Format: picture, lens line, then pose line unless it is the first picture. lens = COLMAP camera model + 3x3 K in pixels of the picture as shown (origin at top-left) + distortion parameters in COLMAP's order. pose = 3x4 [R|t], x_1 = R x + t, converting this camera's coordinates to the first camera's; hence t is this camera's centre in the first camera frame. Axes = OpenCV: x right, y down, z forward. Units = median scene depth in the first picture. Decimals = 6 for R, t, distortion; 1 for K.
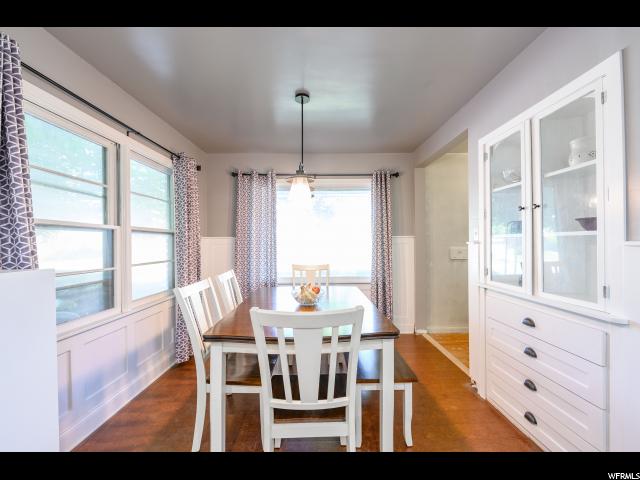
lens RADIAL K [[274.7, 0, 320.0], [0, 274.7, 240.0], [0, 0, 1]] dist [-0.001246, -0.000245]
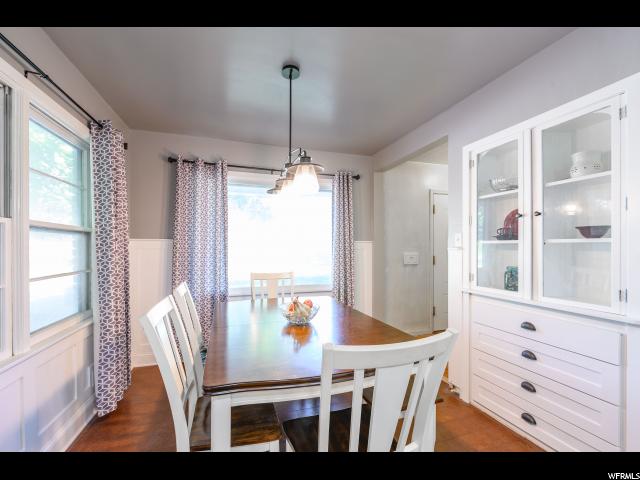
lens RADIAL K [[281.1, 0, 320.2], [0, 281.1, 245.6], [0, 0, 1]] dist [0.001323, -0.000260]
pose [[0.955959, 0.009187, 0.293357, -0.221359], [-0.010015, 0.999949, 0.001323, 0.002742], [-0.293330, -0.004203, 0.956002, 0.162868]]
